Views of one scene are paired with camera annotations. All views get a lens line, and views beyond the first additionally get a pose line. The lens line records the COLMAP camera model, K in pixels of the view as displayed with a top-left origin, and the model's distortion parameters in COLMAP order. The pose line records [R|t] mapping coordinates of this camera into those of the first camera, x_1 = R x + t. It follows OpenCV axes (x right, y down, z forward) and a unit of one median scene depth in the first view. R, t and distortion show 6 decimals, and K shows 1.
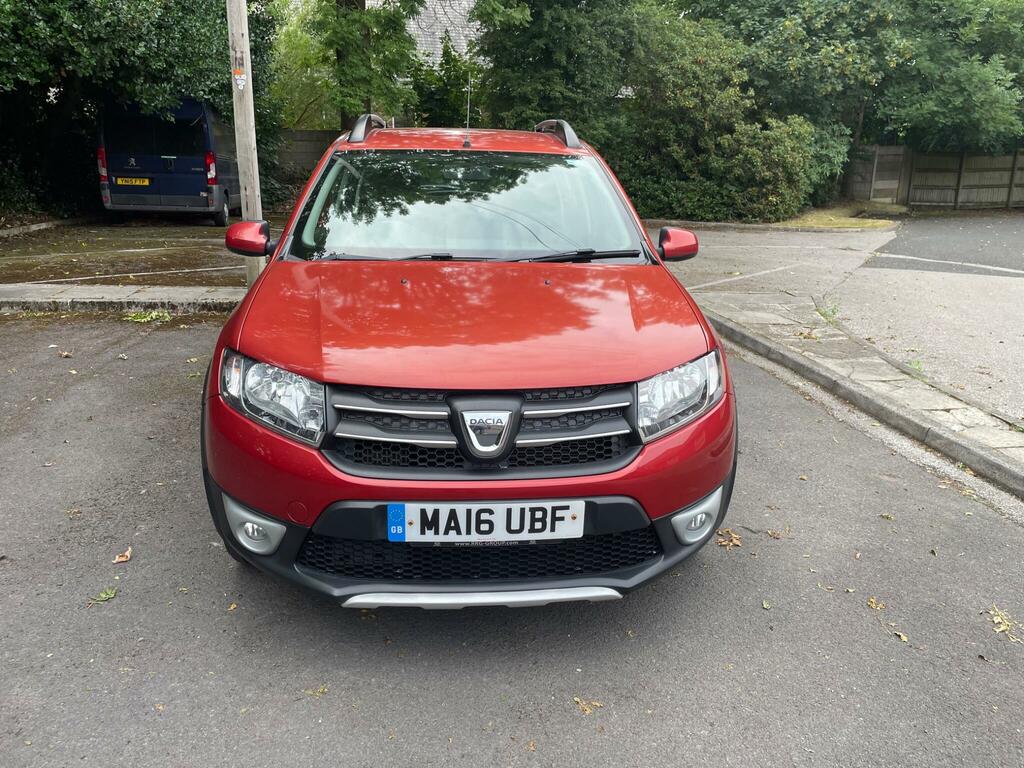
lens RADIAL K [[769.5, 0, 513.2], [0, 769.5, 376.6], [0, 0, 1]] dist [0.080127, -0.101487]
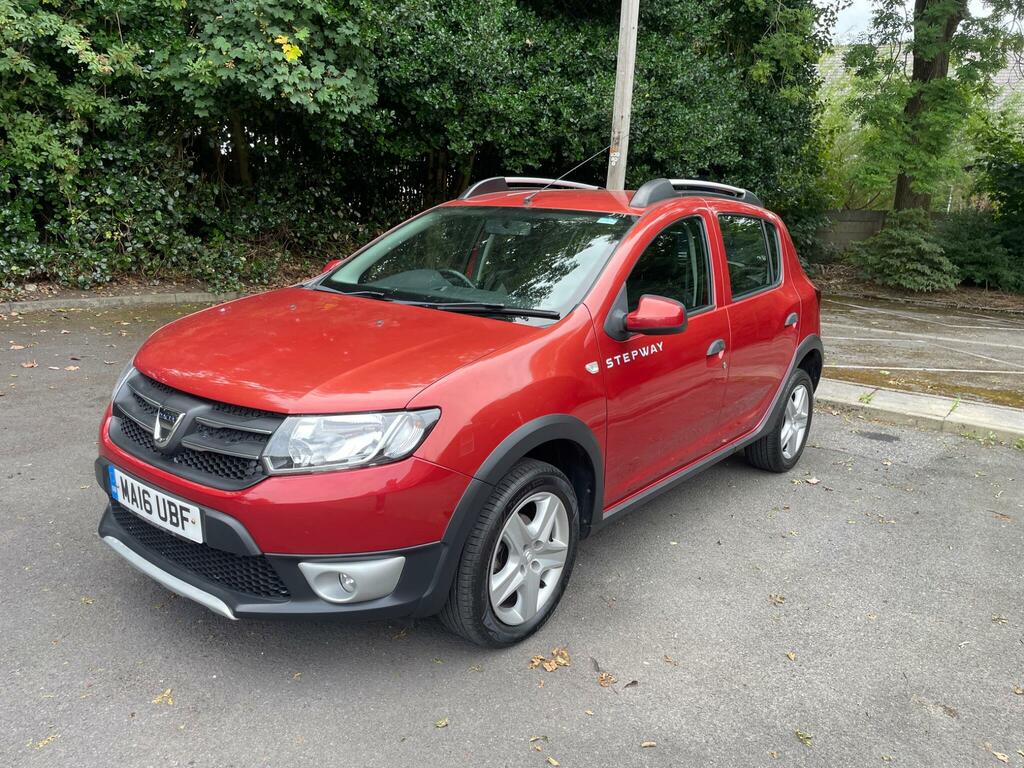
lens RADIAL K [[769.5, 0, 516.5], [0, 769.5, 392.3], [0, 0, 1]] dist [0.080127, -0.101487]
pose [[0.731634, 0.166754, -0.660988, 0.762151], [-0.220056, 0.975484, 0.002520, -0.065477], [0.645203, 0.143611, 0.750392, 0.317060]]
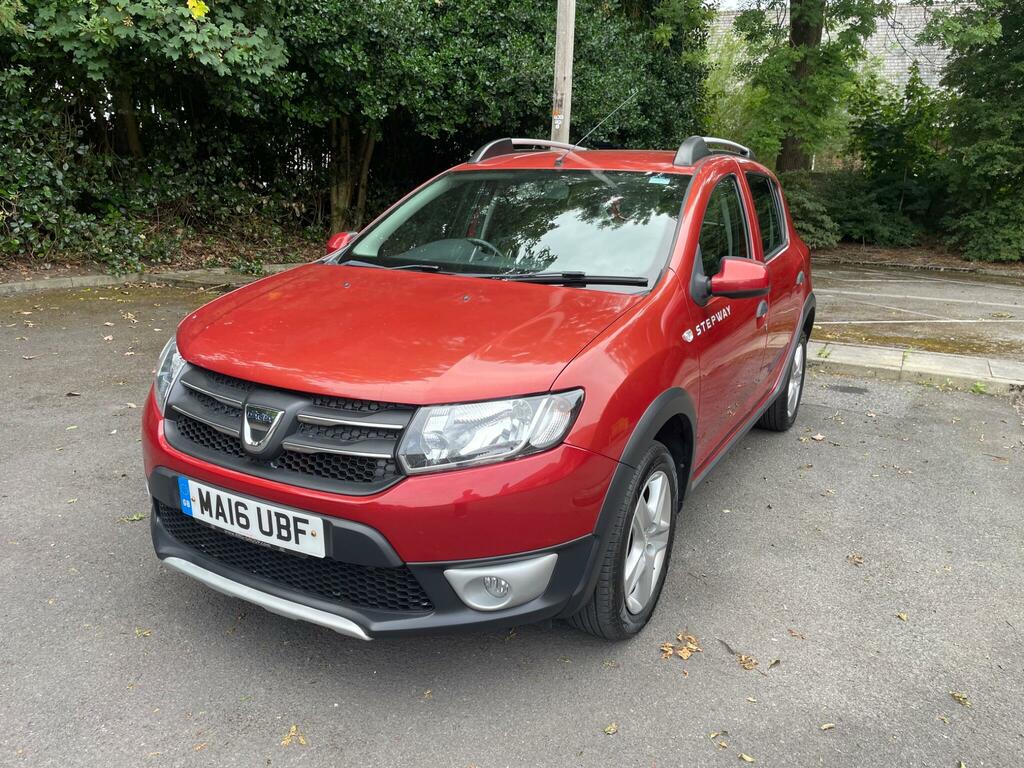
lens RADIAL K [[769.5, 0, 508.6], [0, 769.5, 385.2], [0, 0, 1]] dist [0.080127, -0.101487]
pose [[0.825416, 0.140552, -0.546749, 0.533822], [-0.165210, 0.986250, 0.004120, -0.027102], [0.539810, 0.086928, 0.837287, 0.226906]]
